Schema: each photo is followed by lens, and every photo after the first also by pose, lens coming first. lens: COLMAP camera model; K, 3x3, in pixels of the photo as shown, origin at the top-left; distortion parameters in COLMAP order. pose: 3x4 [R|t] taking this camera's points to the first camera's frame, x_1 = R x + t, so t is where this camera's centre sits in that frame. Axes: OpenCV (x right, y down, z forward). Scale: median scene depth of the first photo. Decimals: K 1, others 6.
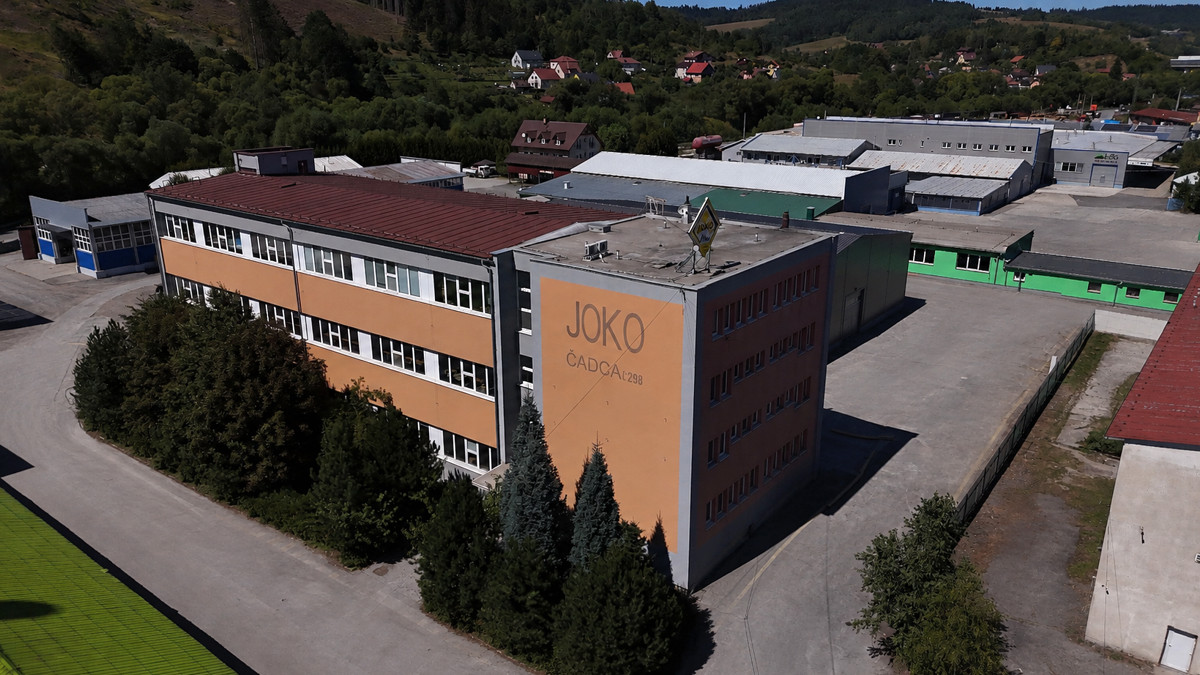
lens RADIAL K [[858.4, 0, 600.0], [0, 858.4, 337.5], [0, 0, 1]] dist [0.003179, 0.000043]
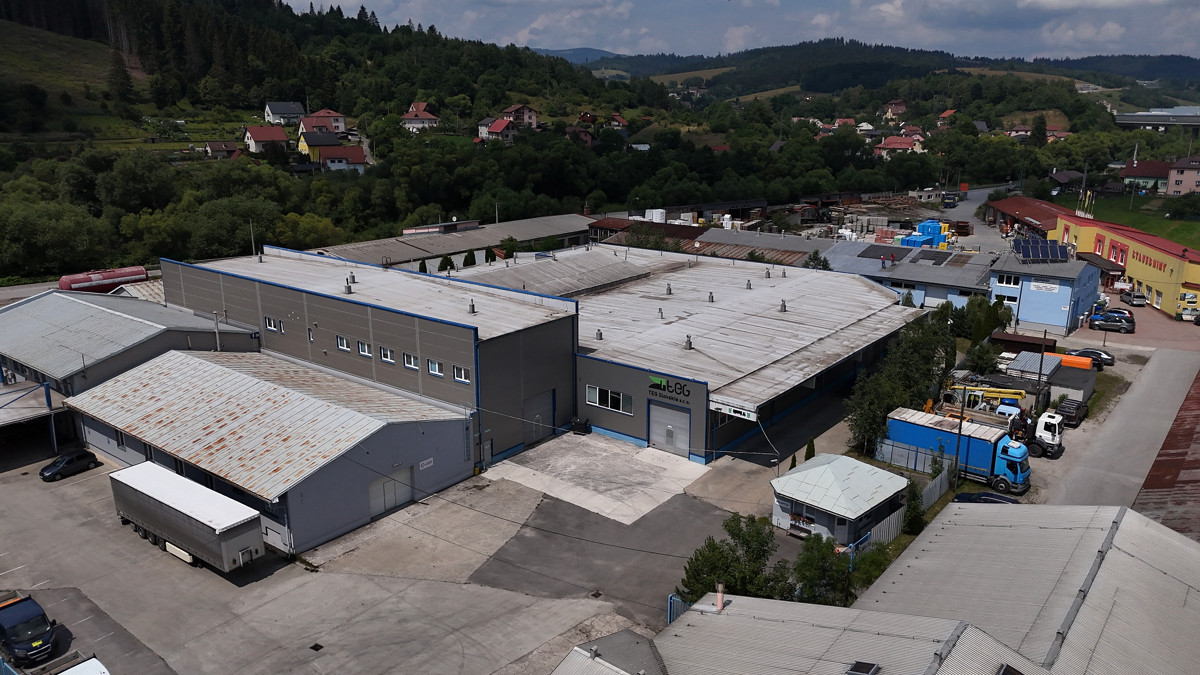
lens RADIAL K [[879.8, 0, 600.0], [0, 879.8, 337.5], [0, 0, 1]] dist [0.020349, 0.001449]
pose [[0.999882, 0.003066, 0.015079, 0.125280], [-0.002203, 0.998377, -0.056911, -0.047869], [-0.015229, 0.056871, 0.998265, 0.129741]]
